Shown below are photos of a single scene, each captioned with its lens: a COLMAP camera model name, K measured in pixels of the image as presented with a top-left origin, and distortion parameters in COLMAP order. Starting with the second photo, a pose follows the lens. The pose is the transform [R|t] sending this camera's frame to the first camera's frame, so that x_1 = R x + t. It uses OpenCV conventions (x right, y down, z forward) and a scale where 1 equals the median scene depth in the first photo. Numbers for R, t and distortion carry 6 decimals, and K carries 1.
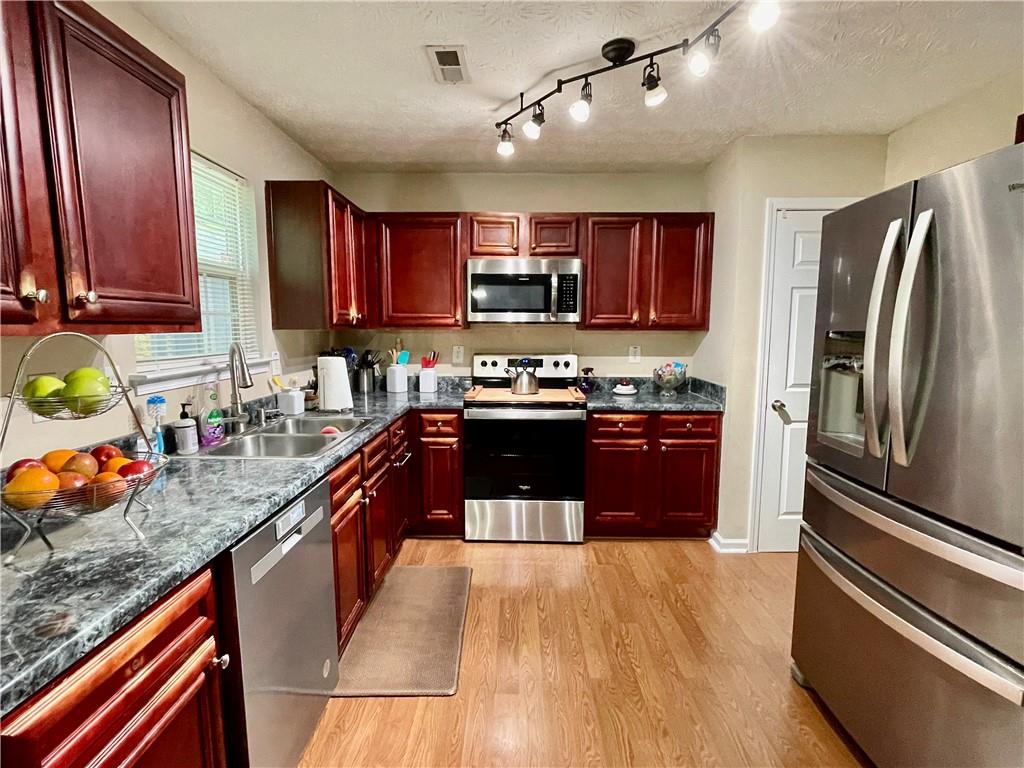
lens RADIAL K [[496.5, 0, 509.5], [0, 496.5, 382.0], [0, 0, 1]] dist [-0.012791, 0.005536]
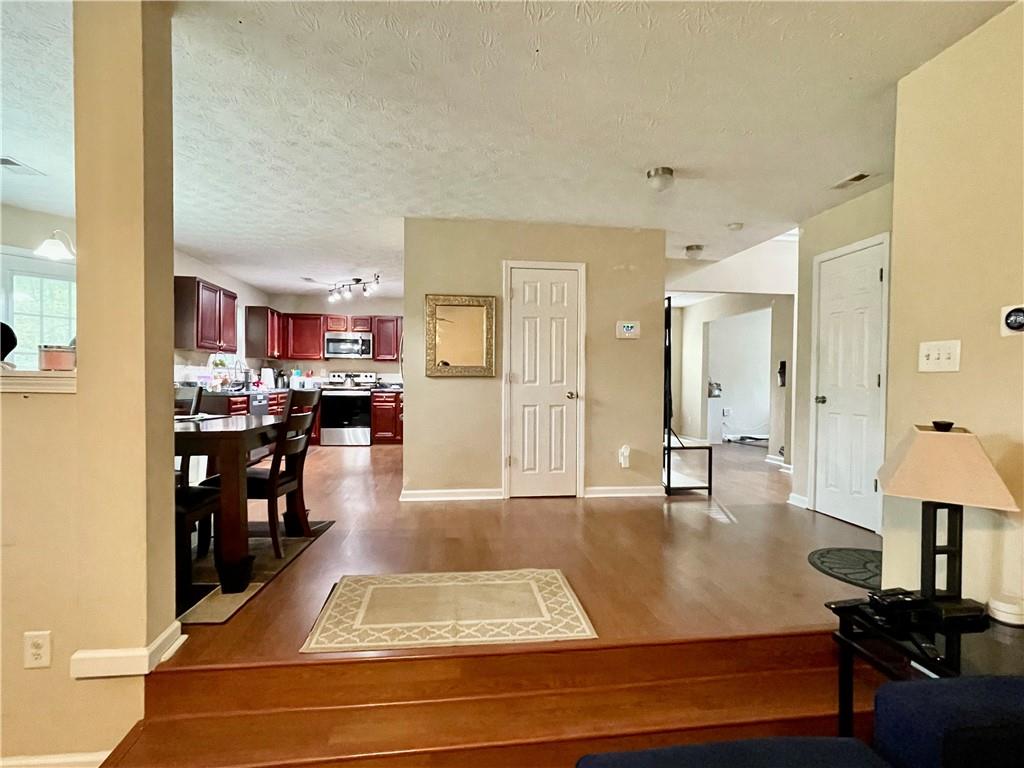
lens RADIAL K [[496.5, 0, 510.7], [0, 496.5, 388.3], [0, 0, 1]] dist [-0.012791, 0.005536]
pose [[0.988556, 0.003689, 0.150811, 0.450110], [0.010685, 0.995478, -0.094388, 0.268123], [-0.150477, 0.094920, 0.984046, -1.518710]]
